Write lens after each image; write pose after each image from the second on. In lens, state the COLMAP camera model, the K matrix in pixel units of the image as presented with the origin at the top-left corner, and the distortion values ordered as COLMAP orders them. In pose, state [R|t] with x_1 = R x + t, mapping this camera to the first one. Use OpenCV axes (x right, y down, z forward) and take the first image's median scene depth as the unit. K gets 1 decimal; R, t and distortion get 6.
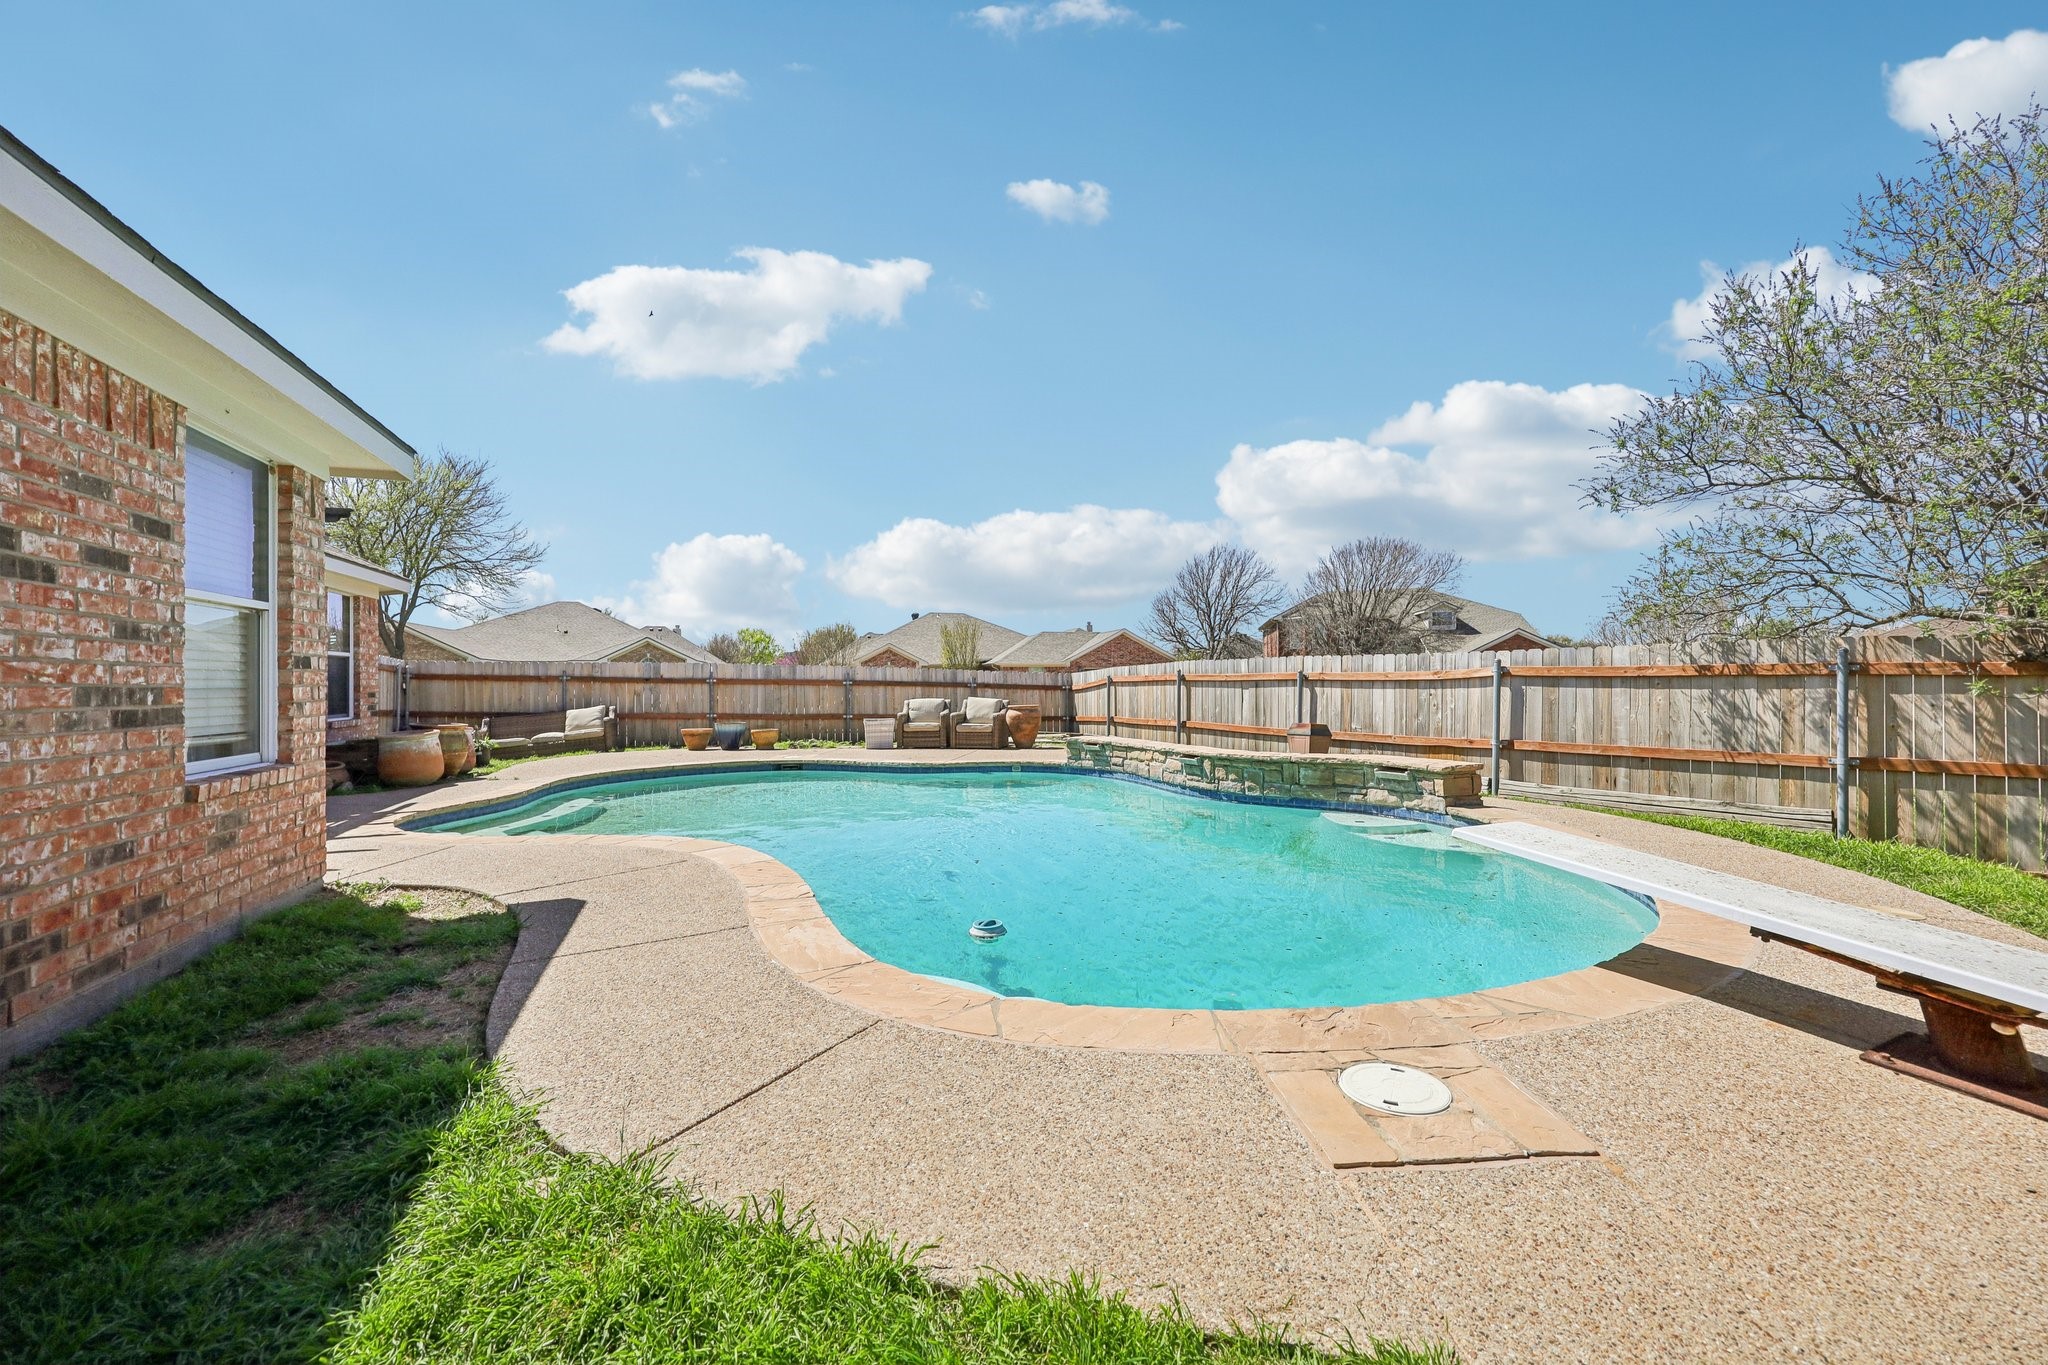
lens RADIAL K [[821.3, 0, 1020.9], [0, 821.3, 679.8], [0, 0, 1]] dist [-0.000792, -0.000150]
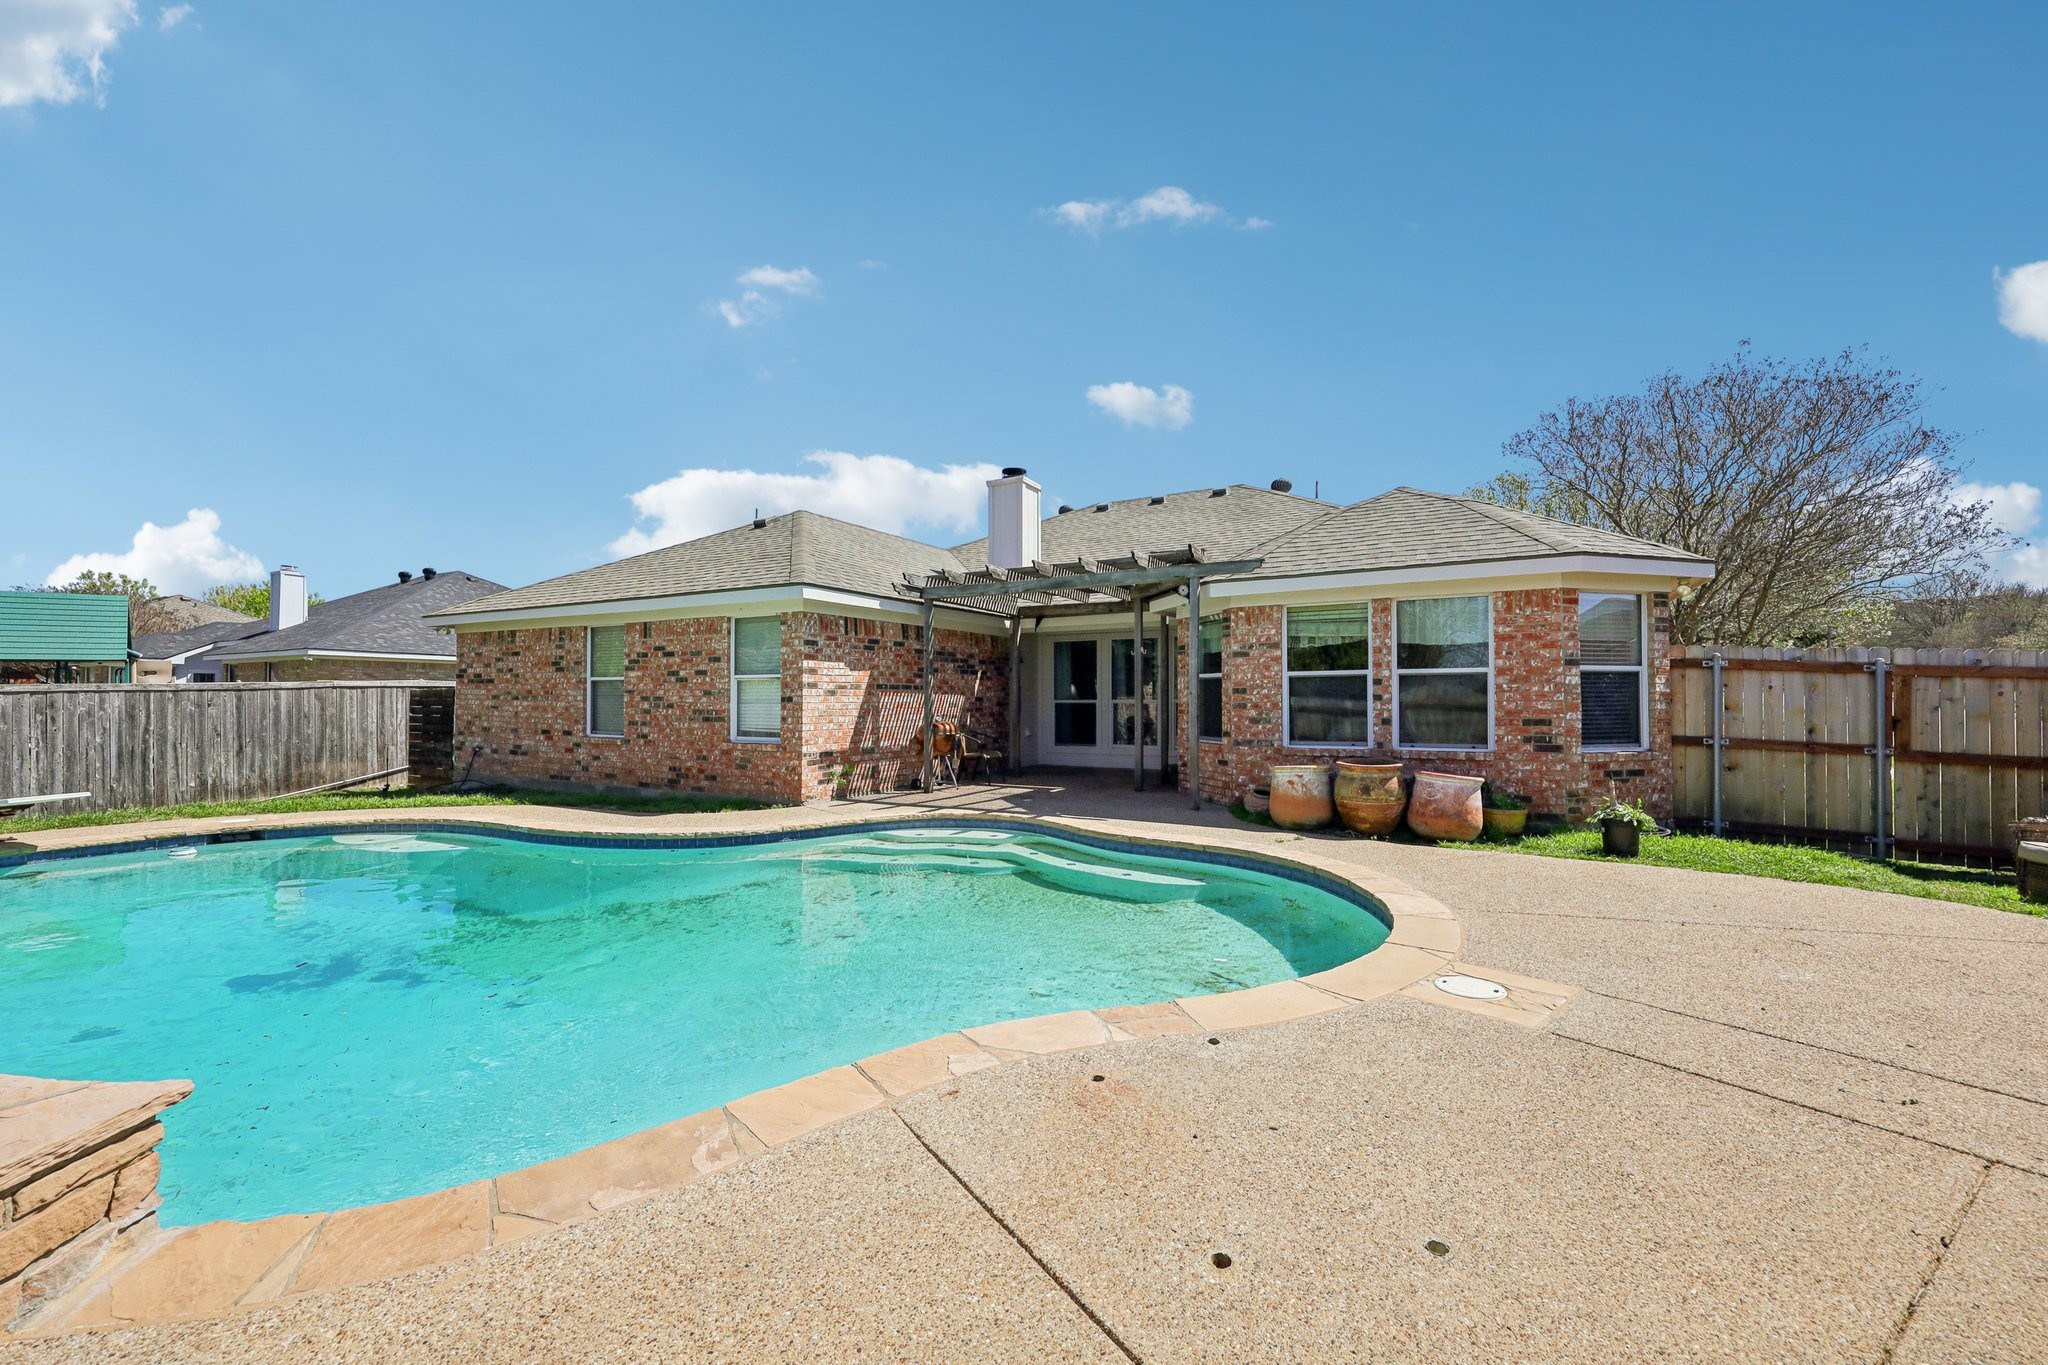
lens RADIAL K [[826.5, 0, 1078.8], [0, 826.5, 689.4], [0, 0, 1]] dist [-0.000947, -0.000117]
pose [[-0.744740, 0.000701, -0.667354, 0.010908], [0.010084, 0.999897, -0.010203, -0.008073], [0.667278, -0.014328, -0.744671, 1.513189]]
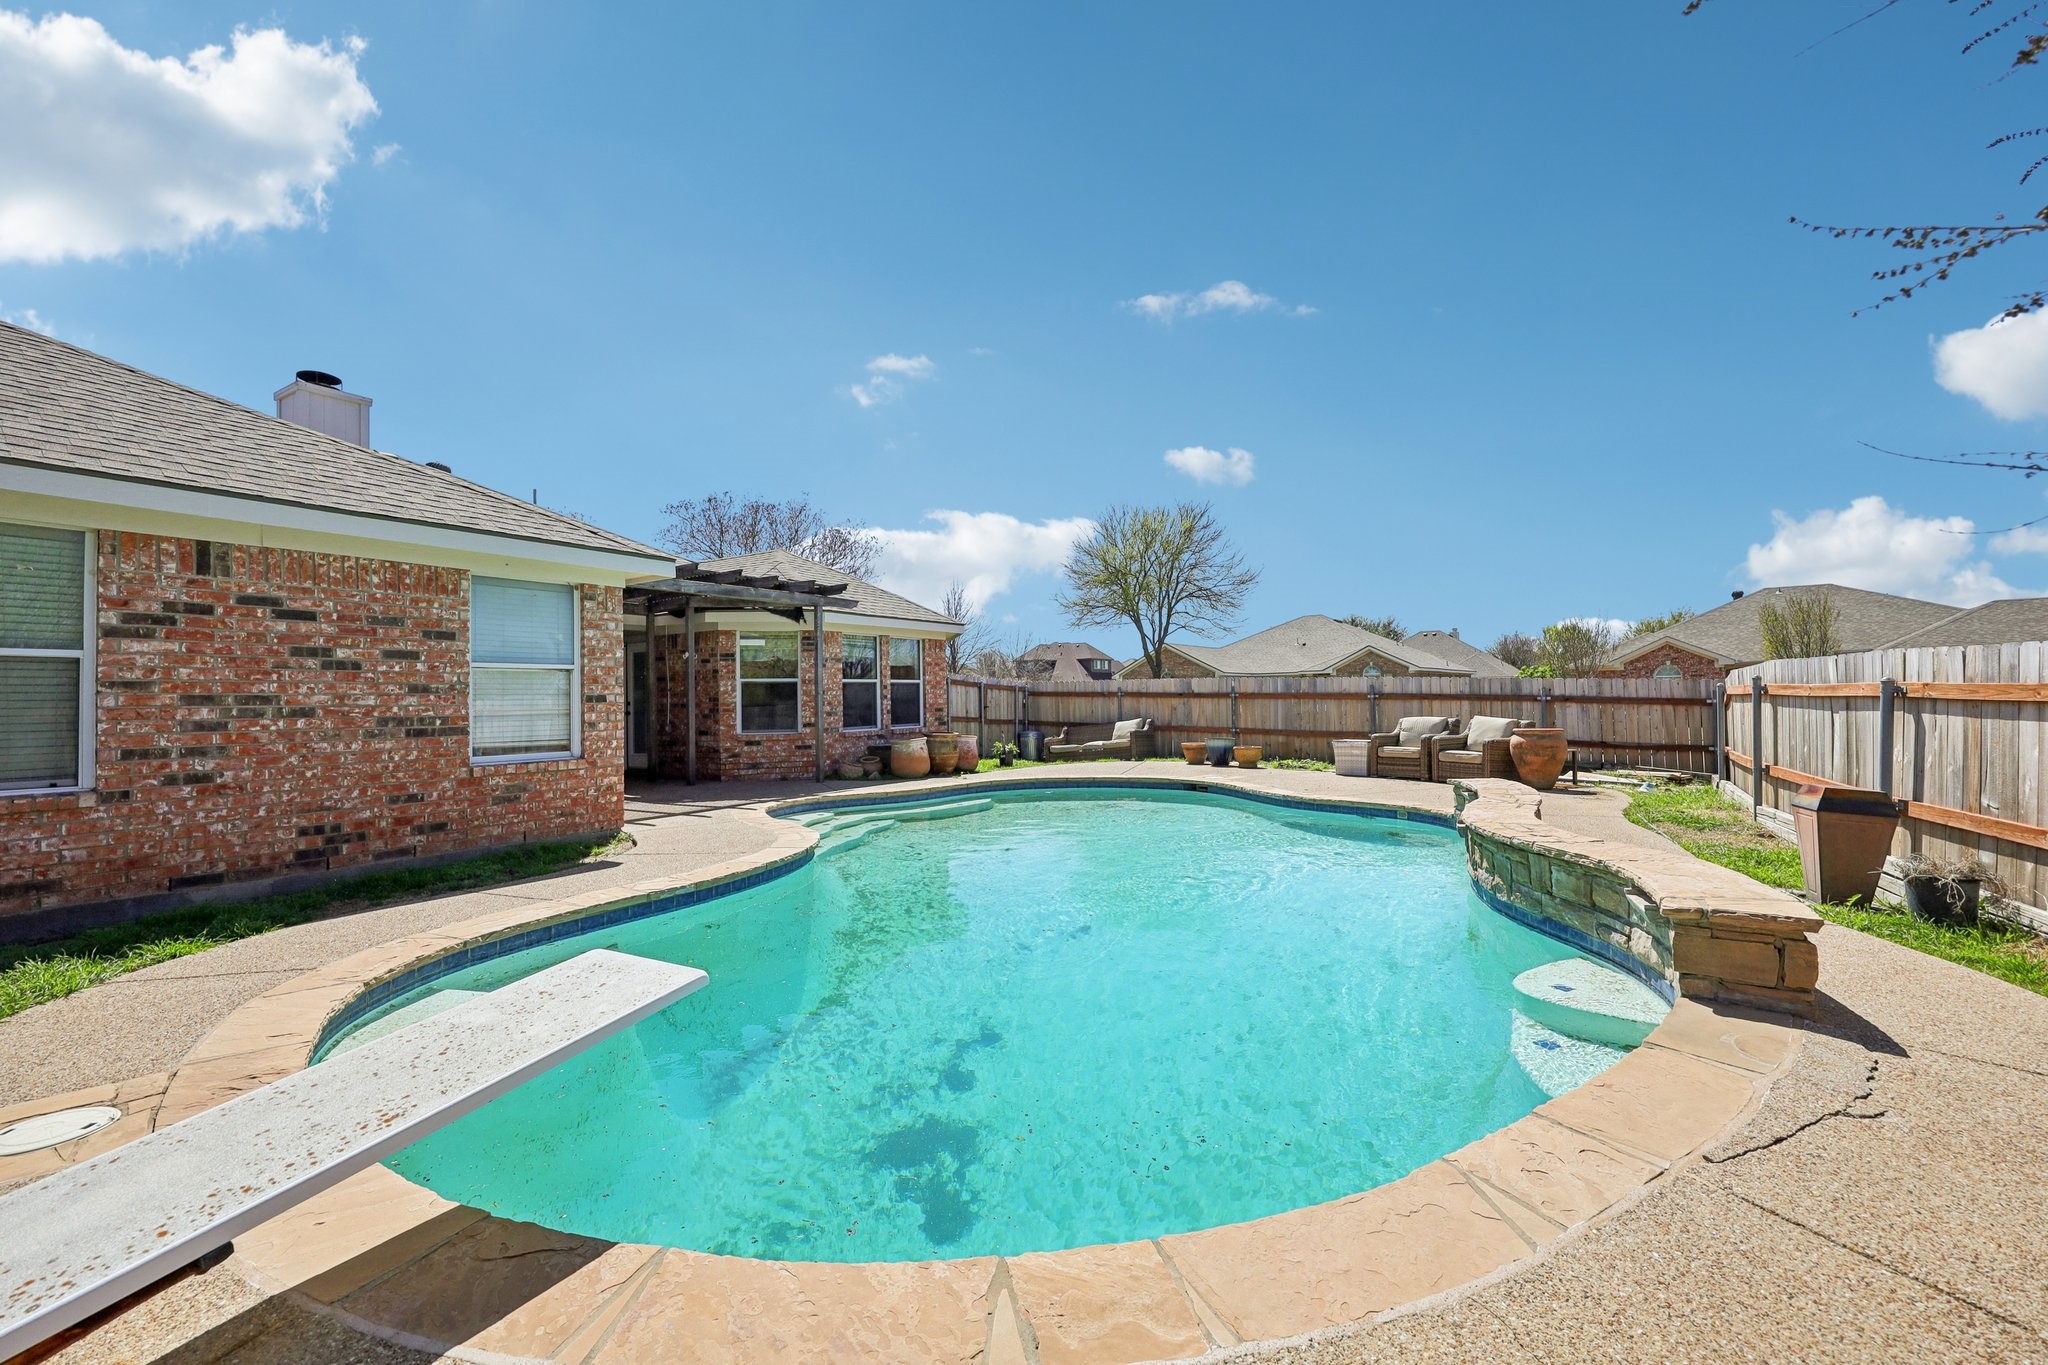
lens RADIAL K [[829.3, 0, 1014.3], [0, 829.3, 690.6], [0, 0, 1]] dist [-0.002587, -0.000403]
pose [[0.602227, -0.009012, -0.798274, 0.475495], [0.013094, 0.999913, -0.001410, -0.011355], [0.798218, -0.009603, 0.602292, 0.315117]]
